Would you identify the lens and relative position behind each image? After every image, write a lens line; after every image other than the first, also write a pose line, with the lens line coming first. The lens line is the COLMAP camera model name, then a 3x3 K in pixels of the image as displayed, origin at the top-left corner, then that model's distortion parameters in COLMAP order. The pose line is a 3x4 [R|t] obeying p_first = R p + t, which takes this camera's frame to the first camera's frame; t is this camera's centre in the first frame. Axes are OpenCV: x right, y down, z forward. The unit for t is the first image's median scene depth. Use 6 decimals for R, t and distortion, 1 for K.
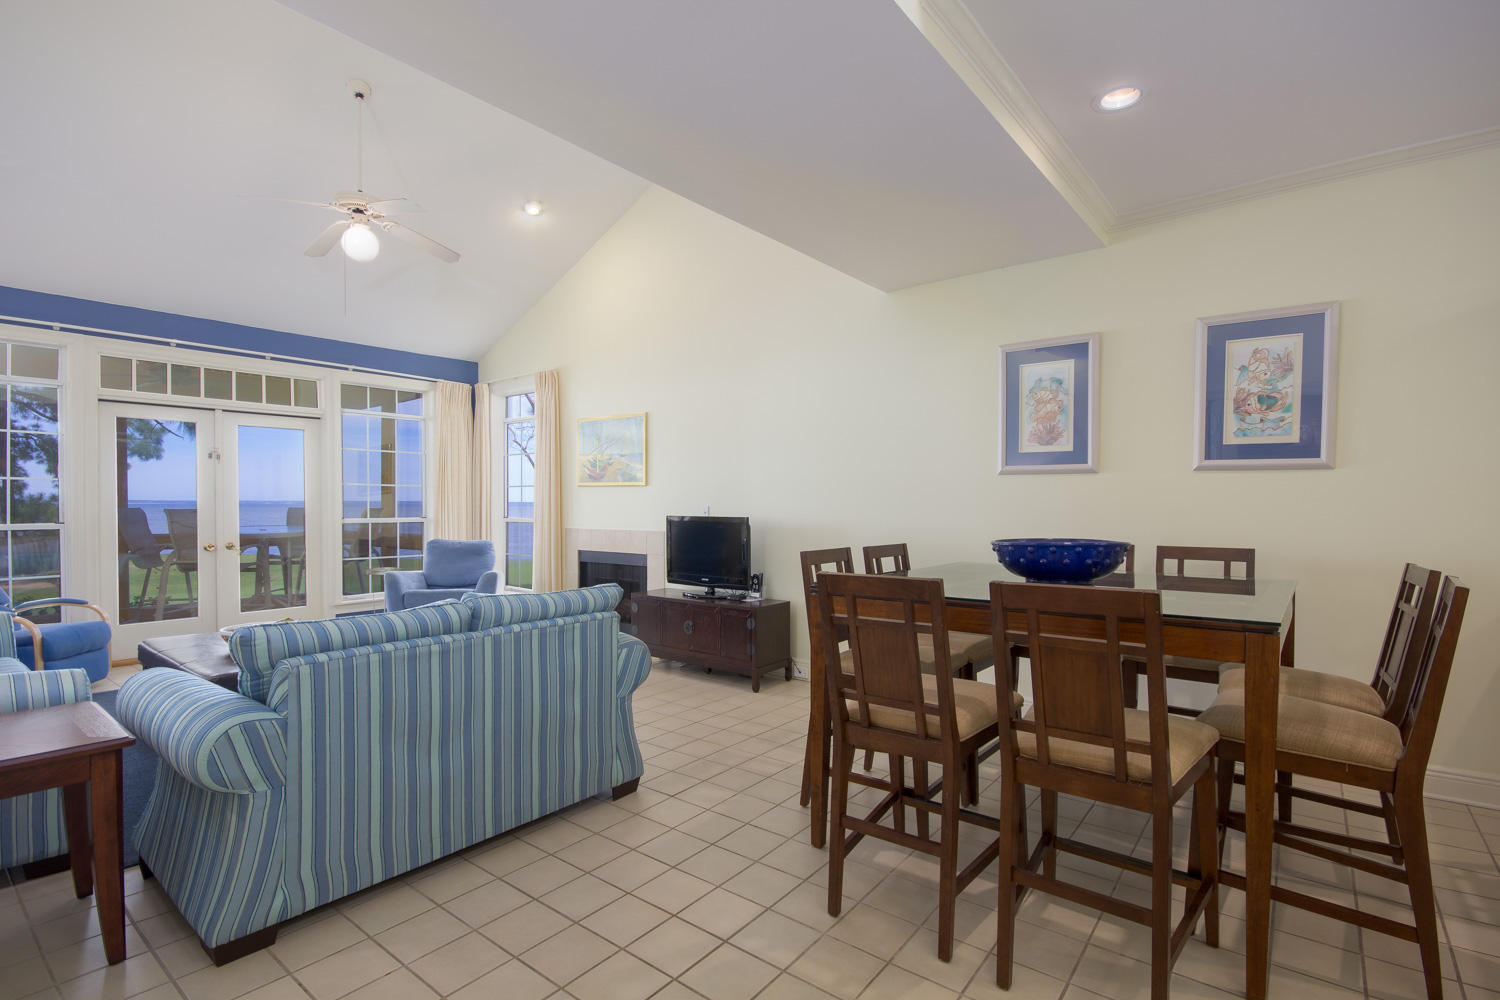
lens RADIAL K [[704.6, 0, 750.0], [0, 704.6, 500.0], [0, 0, 1]] dist [0.000134, 0.000062]
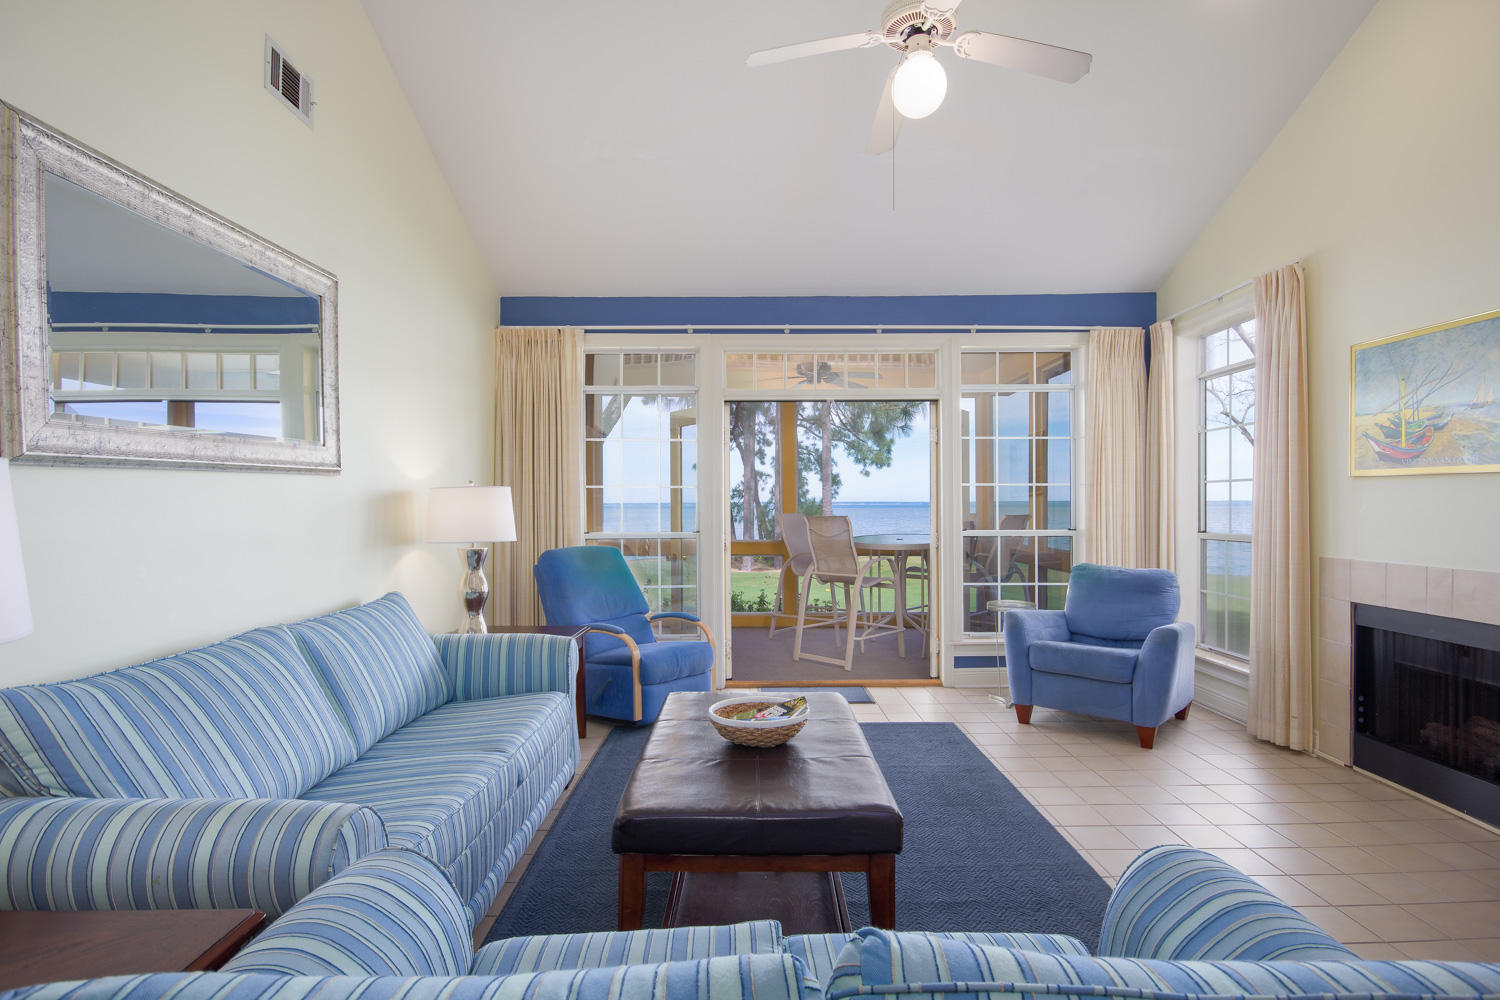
lens RADIAL K [[759.7, 0, 768.2], [0, 759.7, 510.6], [0, 0, 1]] dist [0.021955, -0.000445]
pose [[0.641479, 0.002793, -0.767135, -0.084584], [0.007973, 0.999915, 0.010307, -0.004659], [0.767099, -0.012728, 0.641403, 0.308630]]
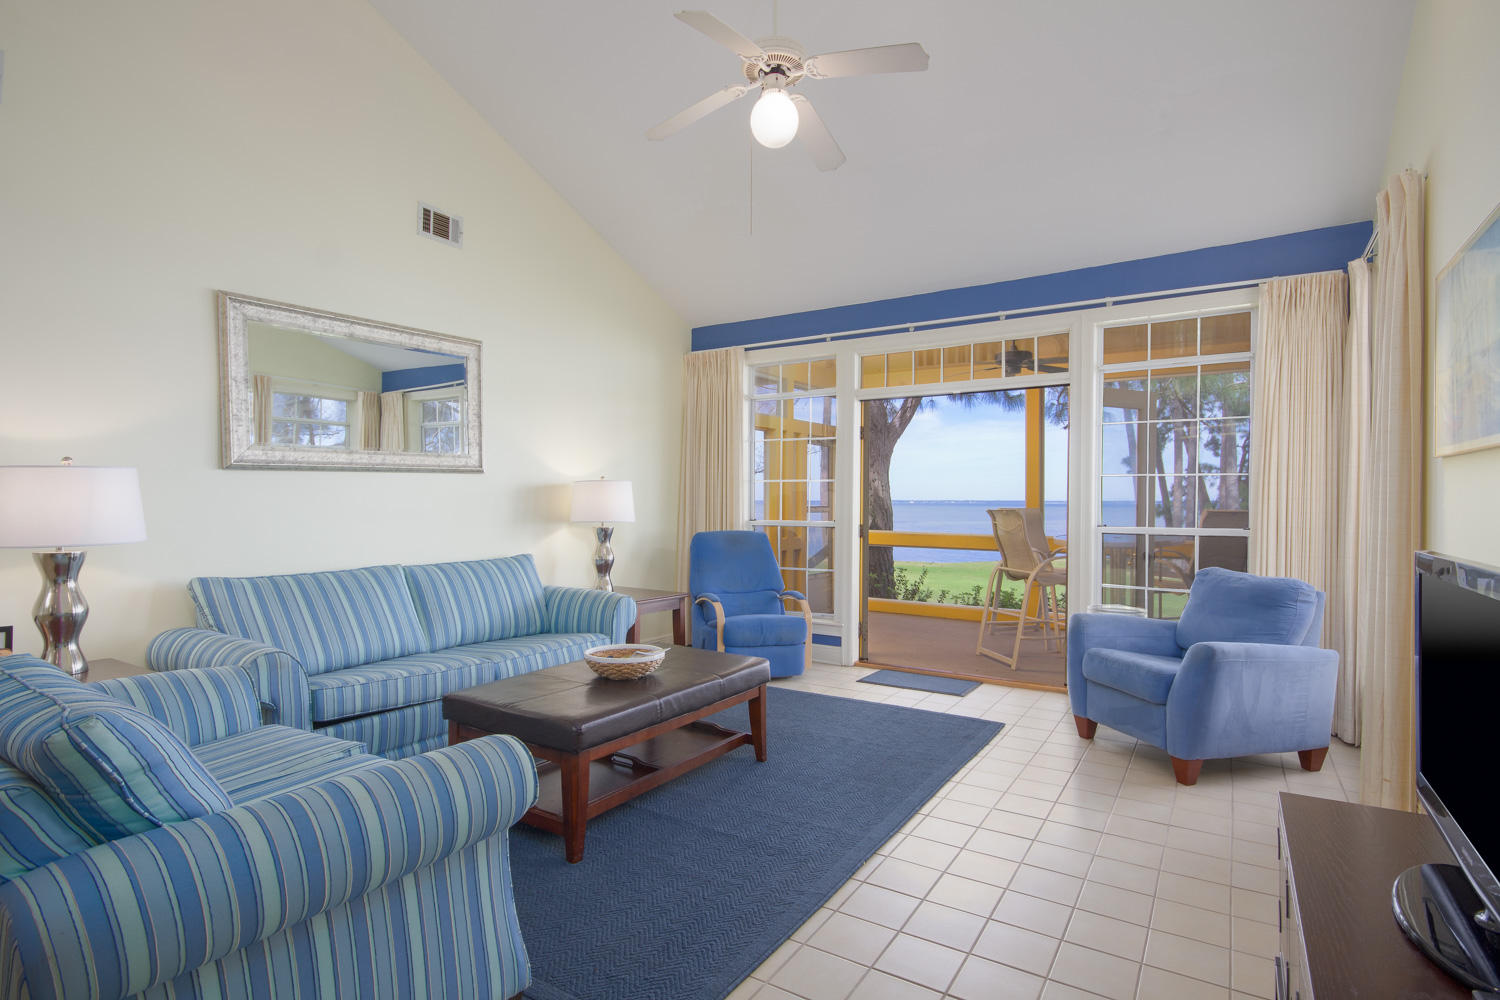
lens RADIAL K [[759.7, 0, 768.2], [0, 759.7, 510.6], [0, 0, 1]] dist [0.021955, -0.000445]
pose [[0.118169, 0.012088, -0.992920, 0.117153], [0.000090, 0.999926, 0.012184, 0.002258], [0.992993, -0.001529, 0.118159, 0.585390]]
